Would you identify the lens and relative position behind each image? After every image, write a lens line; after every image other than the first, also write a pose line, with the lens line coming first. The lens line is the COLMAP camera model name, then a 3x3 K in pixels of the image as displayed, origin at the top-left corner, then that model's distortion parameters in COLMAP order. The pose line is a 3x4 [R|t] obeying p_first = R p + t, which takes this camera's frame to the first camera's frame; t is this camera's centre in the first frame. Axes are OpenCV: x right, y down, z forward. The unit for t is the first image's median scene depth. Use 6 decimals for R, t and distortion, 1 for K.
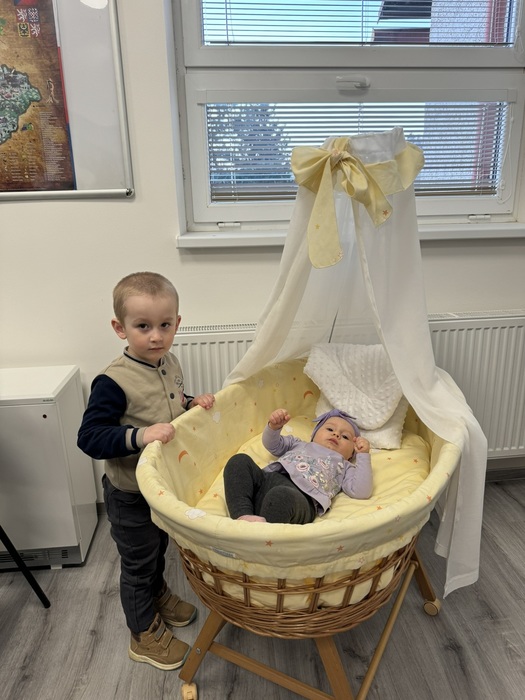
lens RADIAL K [[492.1, 0, 265.3], [0, 492.1, 352.4], [0, 0, 1]] dist [0.034558, -0.040117]
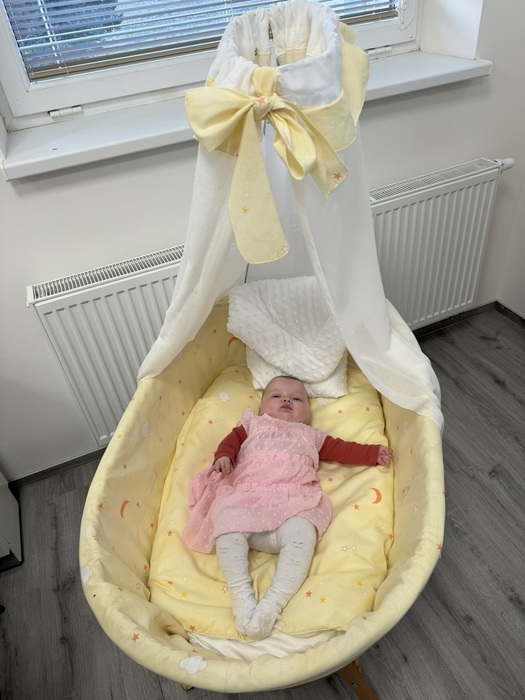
lens RADIAL K [[501.2, 0, 255.8], [0, 501.2, 350.5], [0, 0, 1]] dist [-0.002591, -0.008901]
pose [[0.952472, -0.242484, 0.184388, -0.039566], [0.158815, 0.911792, 0.378700, -0.249684], [-0.259953, -0.331417, 0.906966, 0.227659]]
